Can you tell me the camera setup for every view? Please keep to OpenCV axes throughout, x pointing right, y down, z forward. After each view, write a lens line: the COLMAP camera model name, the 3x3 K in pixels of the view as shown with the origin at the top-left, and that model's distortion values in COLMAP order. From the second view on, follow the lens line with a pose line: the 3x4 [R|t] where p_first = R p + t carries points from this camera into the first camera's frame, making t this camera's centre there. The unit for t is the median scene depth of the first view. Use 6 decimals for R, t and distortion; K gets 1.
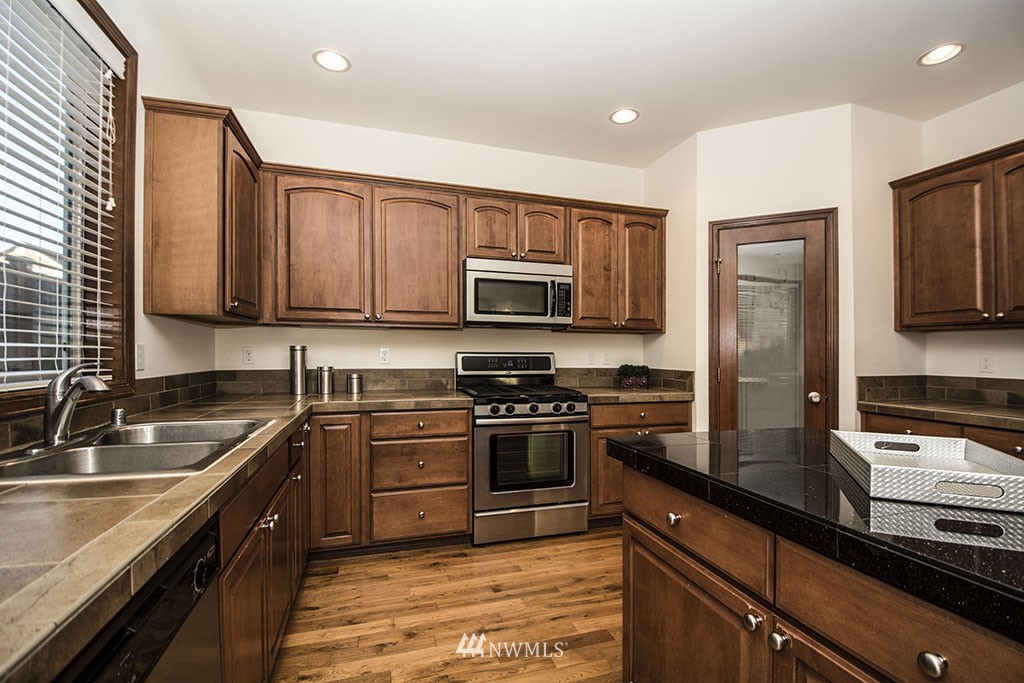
lens RADIAL K [[453.1, 0, 517.4], [0, 453.1, 357.8], [0, 0, 1]] dist [-0.018361, -0.001672]
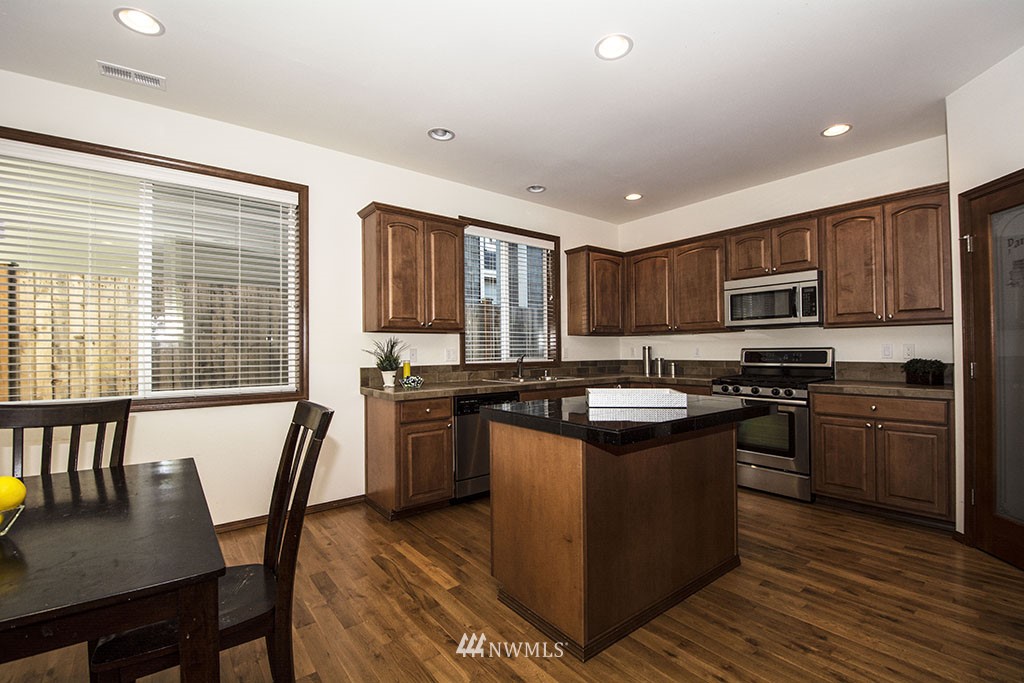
lens RADIAL K [[453.1, 0, 515.0], [0, 453.1, 350.4], [0, 0, 1]] dist [-0.018361, -0.001672]
pose [[0.335286, -0.011425, -0.942047, 1.058505], [0.003285, 0.999935, -0.010958, 0.007511], [0.942111, 0.000579, 0.335301, -0.098493]]
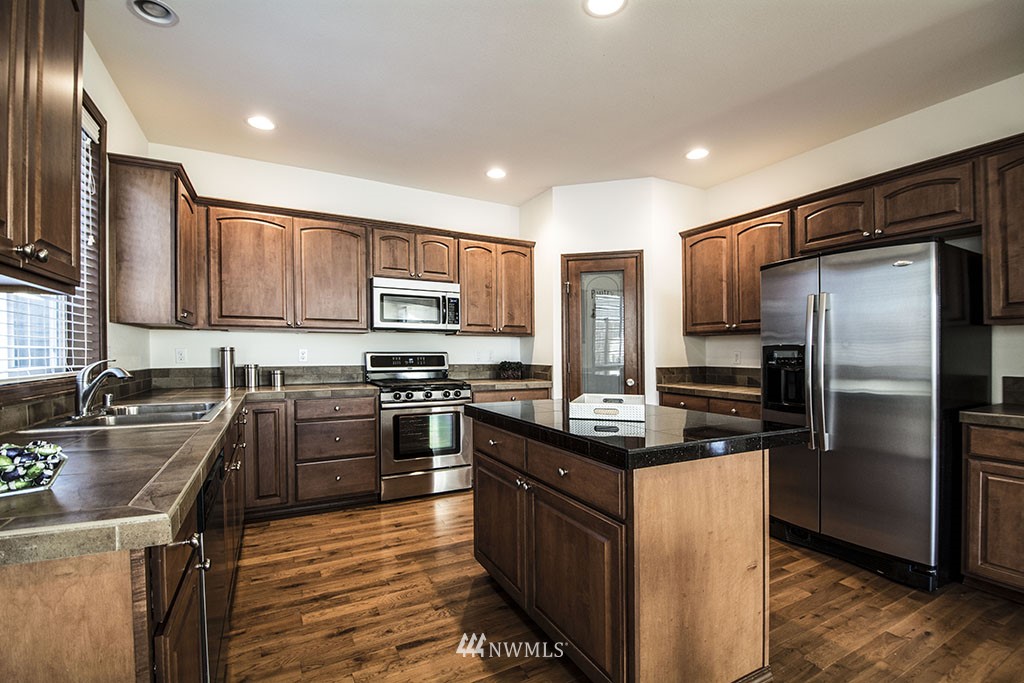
lens RADIAL K [[453.1, 0, 526.2], [0, 453.1, 357.4], [0, 0, 1]] dist [-0.018361, -0.001672]
pose [[0.978628, -0.007217, 0.205512, 0.046500], [0.007475, 0.999972, -0.000479, 0.006826], [-0.205503, 0.002005, 0.978654, -0.339299]]
